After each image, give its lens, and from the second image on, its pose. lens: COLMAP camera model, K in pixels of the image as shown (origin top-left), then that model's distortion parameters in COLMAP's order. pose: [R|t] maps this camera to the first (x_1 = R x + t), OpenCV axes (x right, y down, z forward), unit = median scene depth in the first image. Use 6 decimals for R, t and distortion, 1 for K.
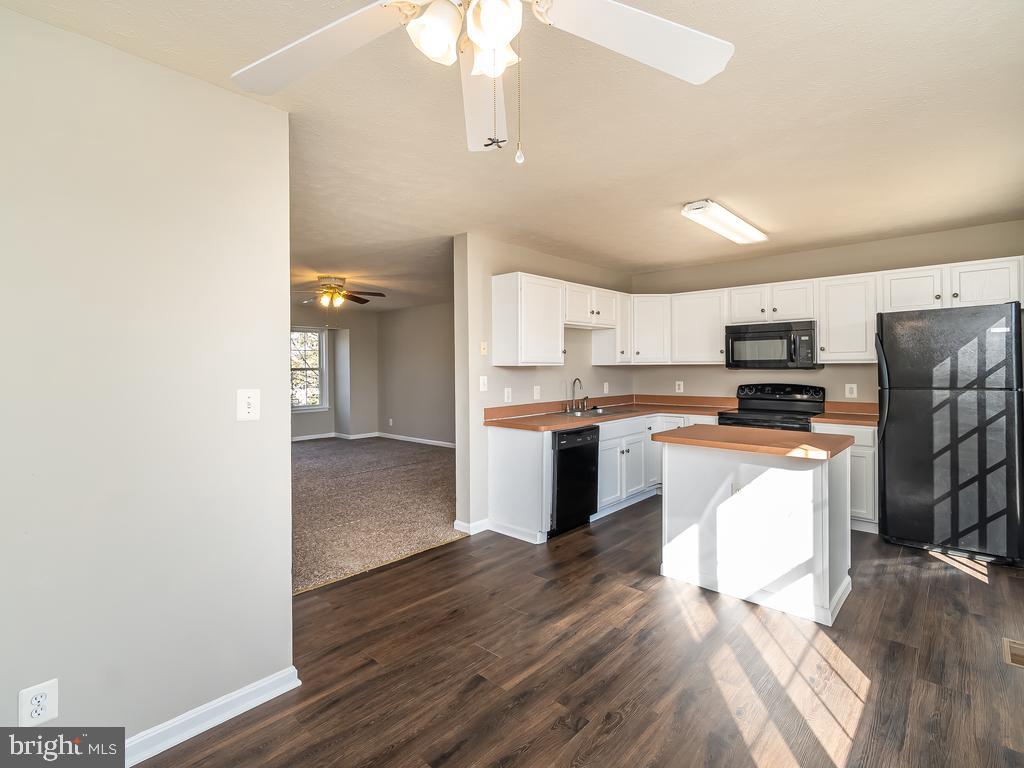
lens RADIAL K [[493.4, 0, 503.9], [0, 493.4, 376.4], [0, 0, 1]] dist [0.006341, -0.006056]
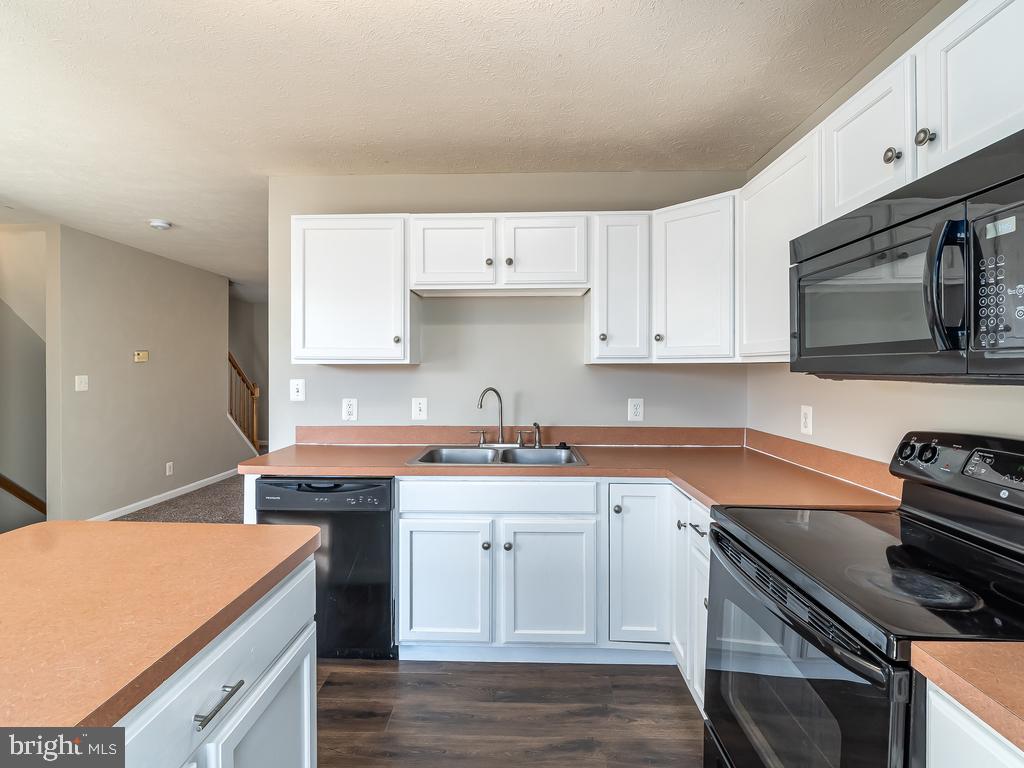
lens RADIAL K [[493.4, 0, 510.2], [0, 493.4, 373.4], [0, 0, 1]] dist [0.006341, -0.006056]
pose [[0.653311, 0.017782, -0.756881, 0.680597], [-0.017980, 0.999807, 0.007969, -0.020283], [0.756876, 0.008403, 0.653504, 0.775902]]
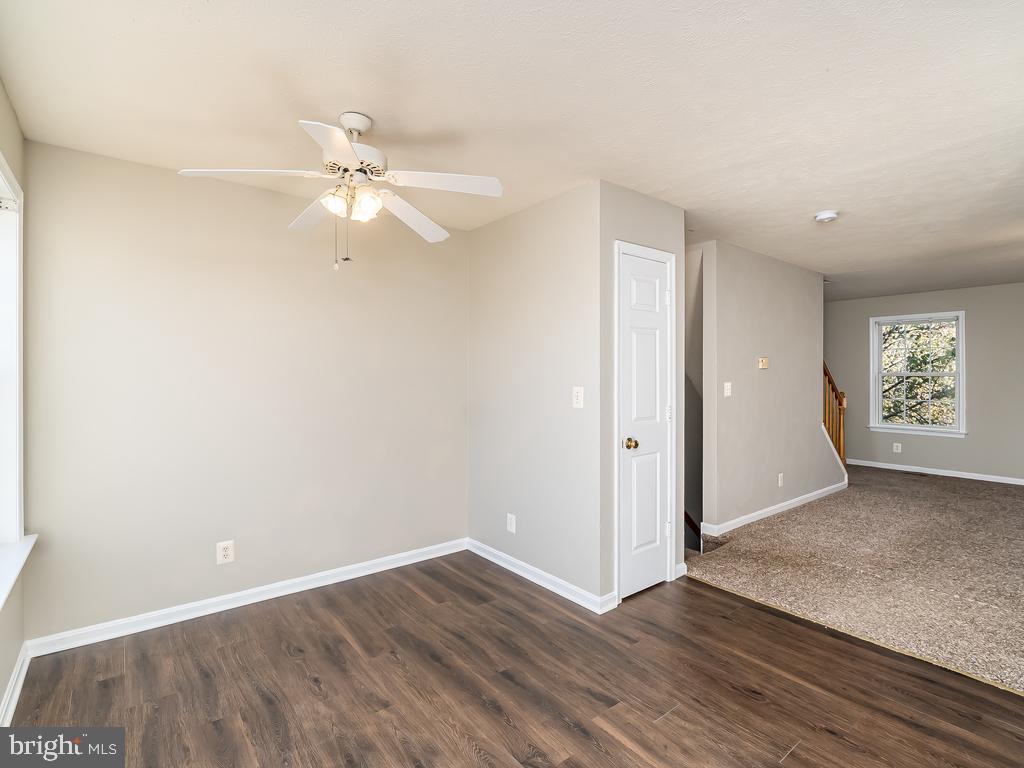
lens RADIAL K [[493.4, 0, 507.8], [0, 493.4, 382.8], [0, 0, 1]] dist [0.006341, -0.006056]
pose [[-0.148074, 0.021771, -0.988737, 0.496611], [-0.014426, 0.999604, 0.024171, -0.010640], [0.988871, 0.017842, -0.147701, 0.514097]]
